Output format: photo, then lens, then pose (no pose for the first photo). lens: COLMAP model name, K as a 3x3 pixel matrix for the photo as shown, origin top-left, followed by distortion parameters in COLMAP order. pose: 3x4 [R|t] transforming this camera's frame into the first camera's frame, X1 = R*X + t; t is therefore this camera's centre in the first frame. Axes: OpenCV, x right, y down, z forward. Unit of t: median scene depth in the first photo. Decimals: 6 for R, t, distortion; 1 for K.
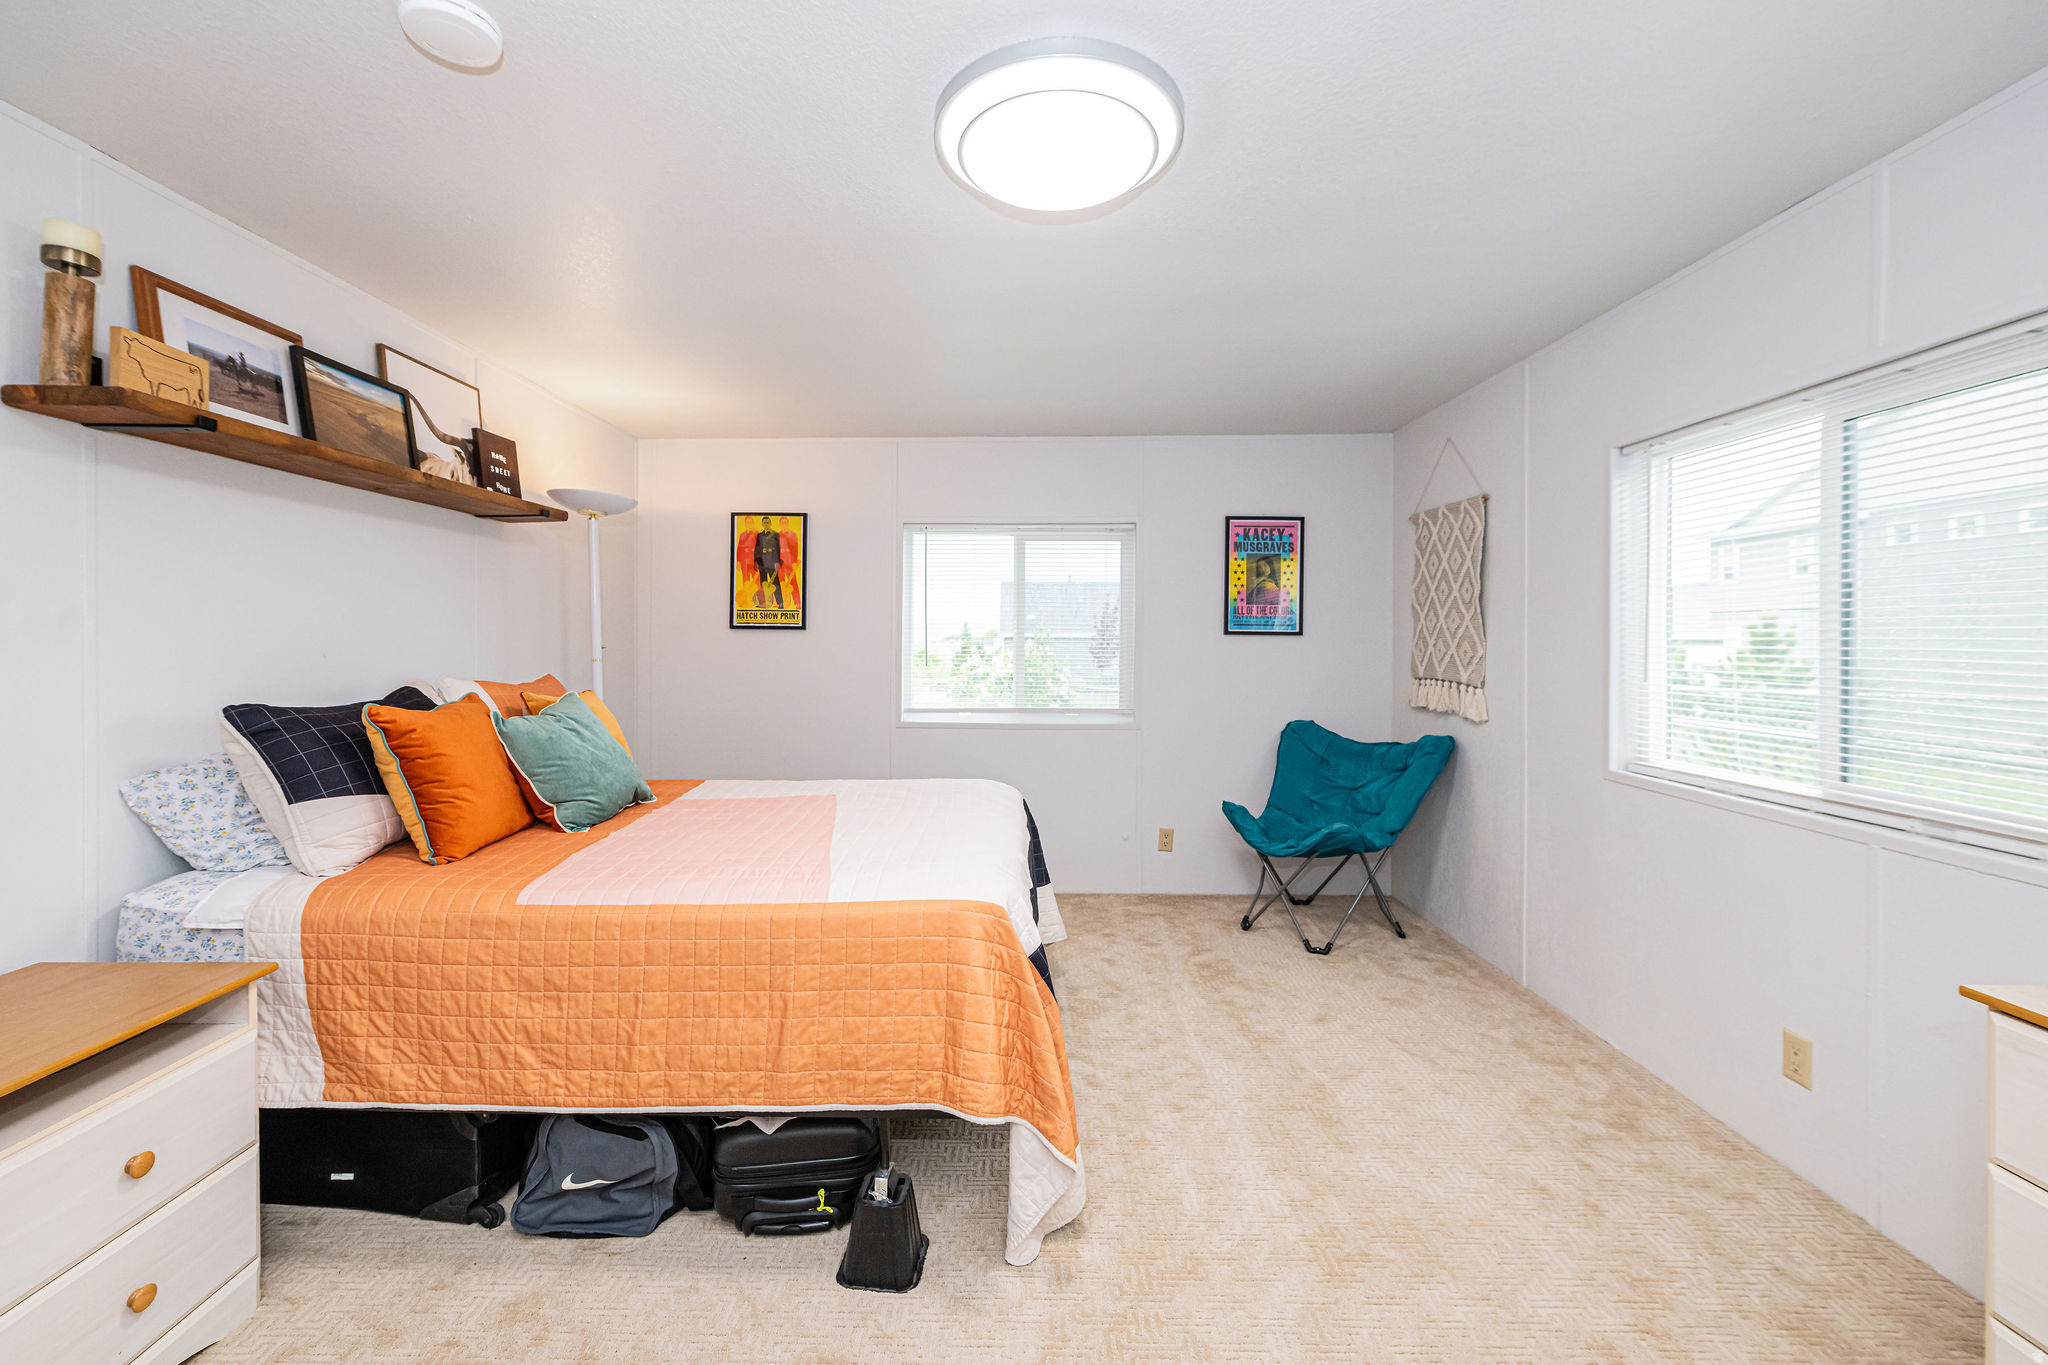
lens RADIAL K [[827.2, 0, 997.7], [0, 827.2, 642.6], [0, 0, 1]] dist [0.002018, 0.000232]
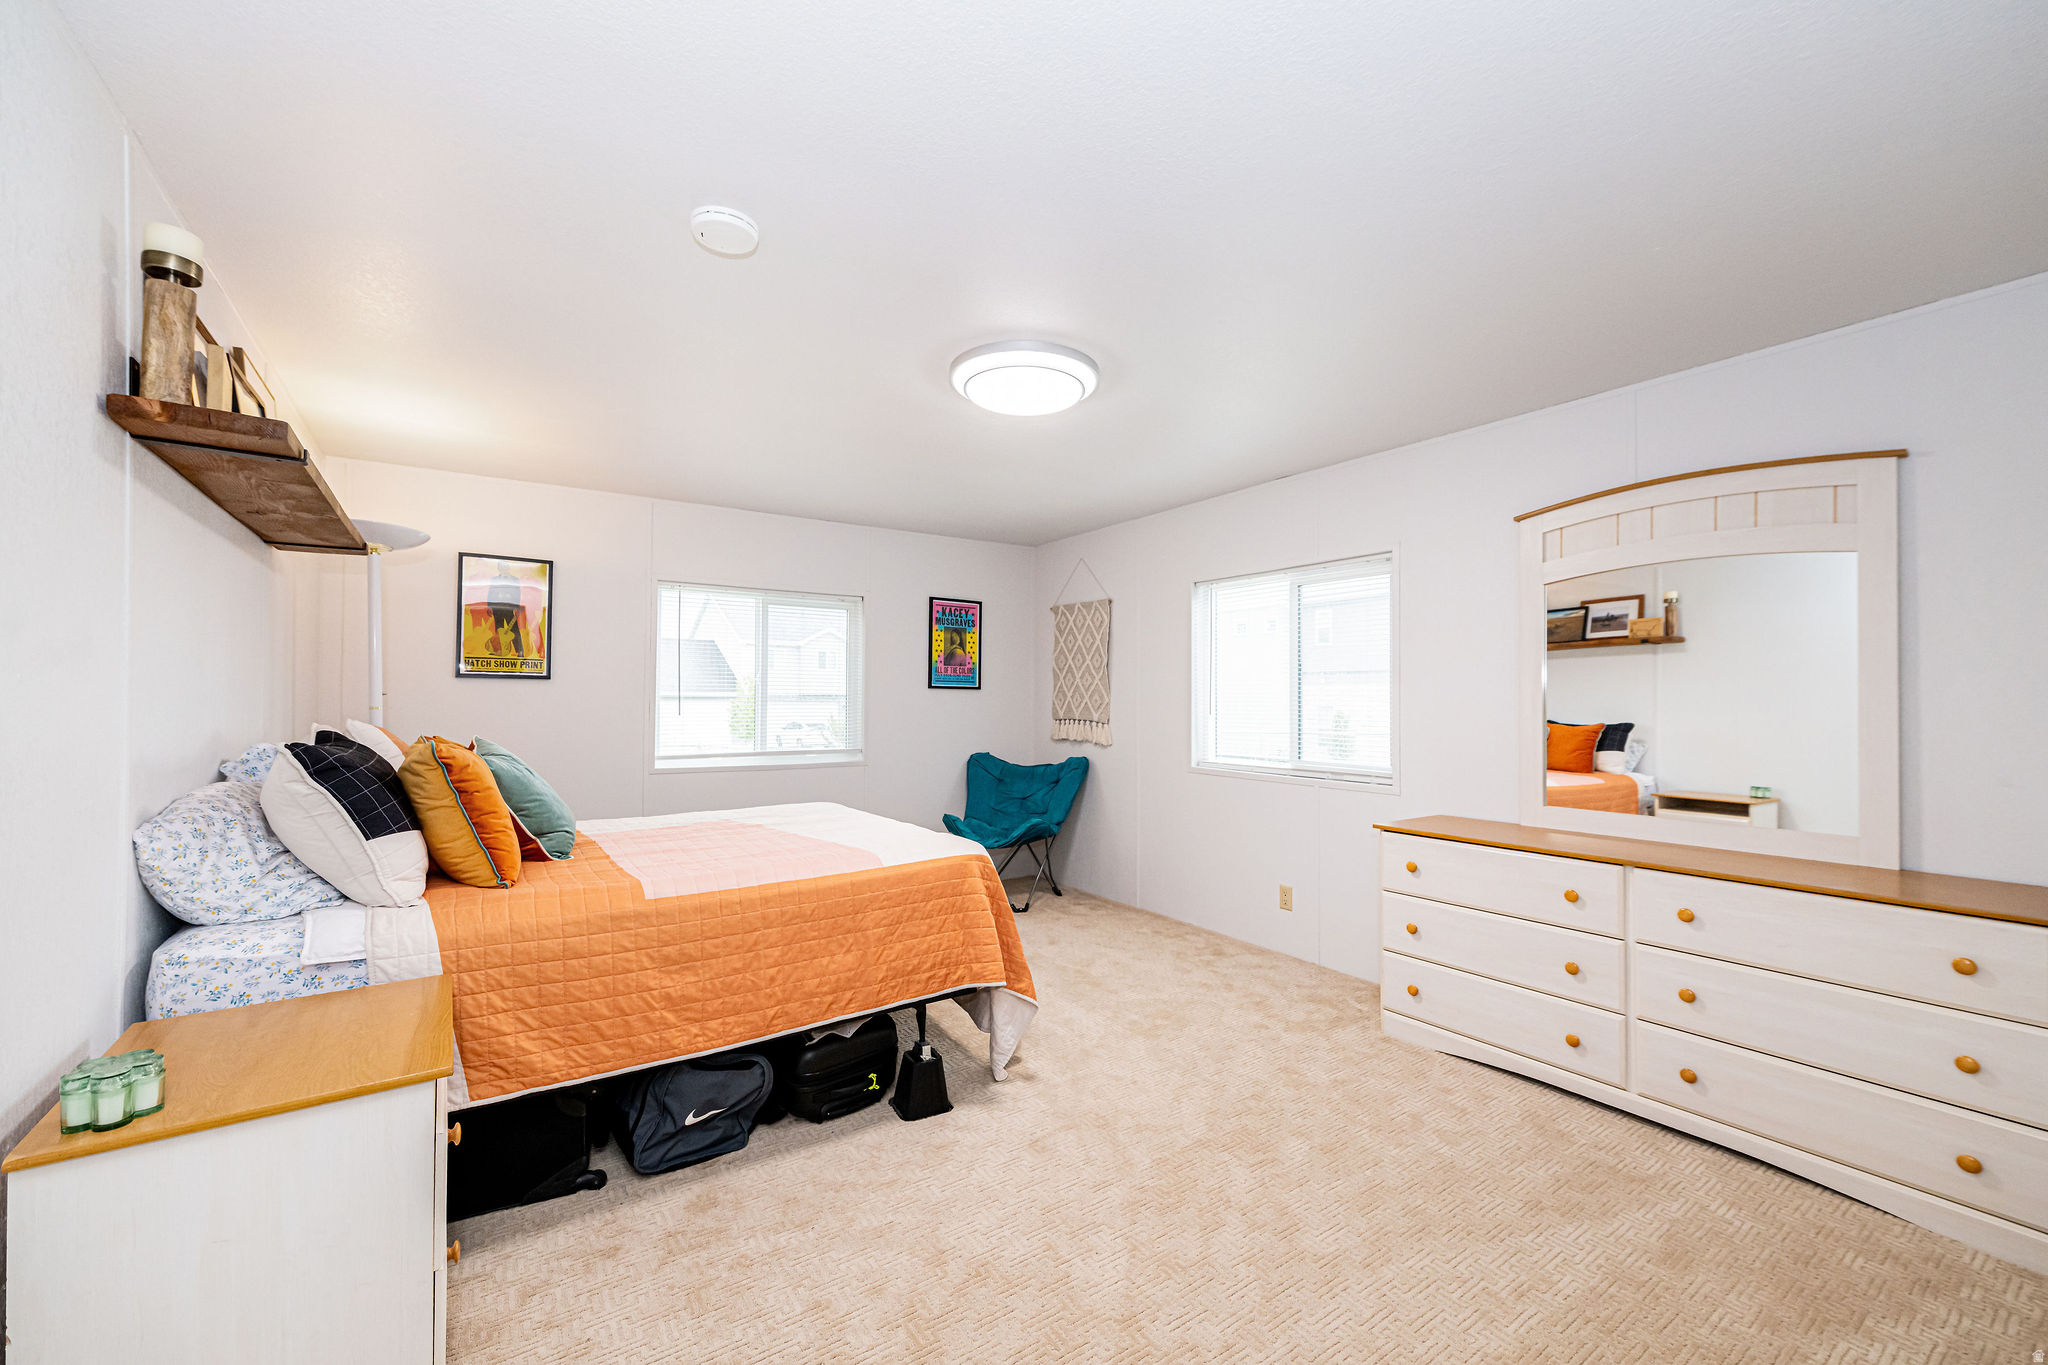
lens RADIAL K [[827.2, 0, 1022.5], [0, 827.2, 690.4], [0, 0, 1]] dist [0.002018, 0.000232]
pose [[0.810966, 0.008705, 0.585029, -0.738225], [-0.000135, 0.999892, -0.014690, 0.025328], [-0.585093, 0.011834, 0.810880, -0.265231]]
